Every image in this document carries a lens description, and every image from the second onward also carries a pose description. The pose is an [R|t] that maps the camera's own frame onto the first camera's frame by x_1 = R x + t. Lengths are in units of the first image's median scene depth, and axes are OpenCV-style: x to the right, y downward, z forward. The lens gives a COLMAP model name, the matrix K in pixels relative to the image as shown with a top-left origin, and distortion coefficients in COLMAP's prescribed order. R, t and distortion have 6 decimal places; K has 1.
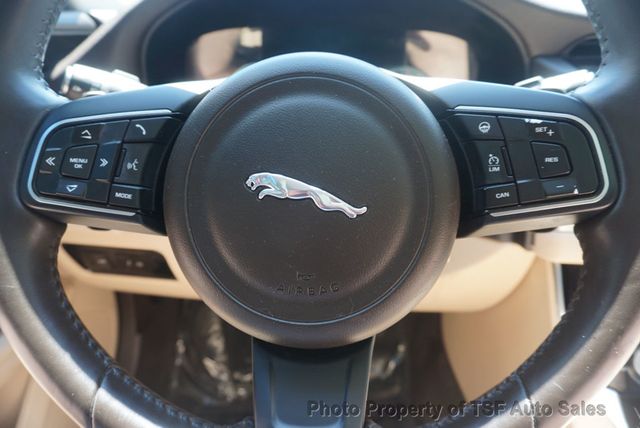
lens RADIAL K [[427.8, 0, 320.0], [0, 427.8, 214.0], [0, 0, 1]] dist [-0.020491, 0.007876]
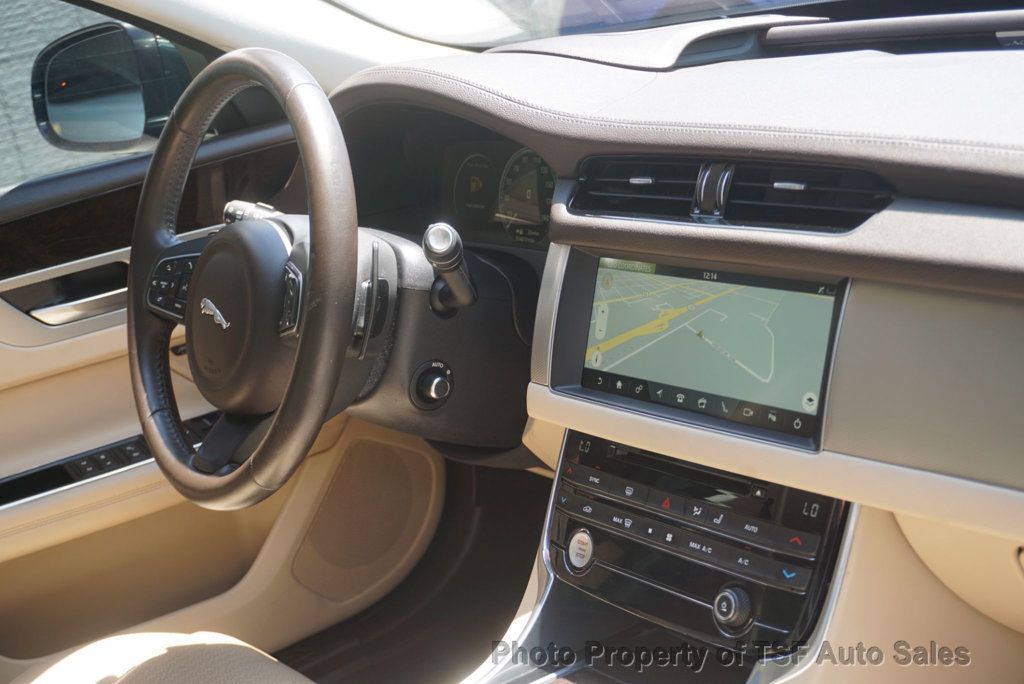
lens RADIAL K [[1515.6, 0, 512.0], [0, 1515.6, 342.0], [0, 0, 1]] dist [0.006918, 0.007777]
pose [[0.622702, 0.088453, -0.777444, 5.054969], [-0.100299, 0.994416, 0.032803, -0.232285], [0.776004, 0.057551, 0.628097, -1.716731]]
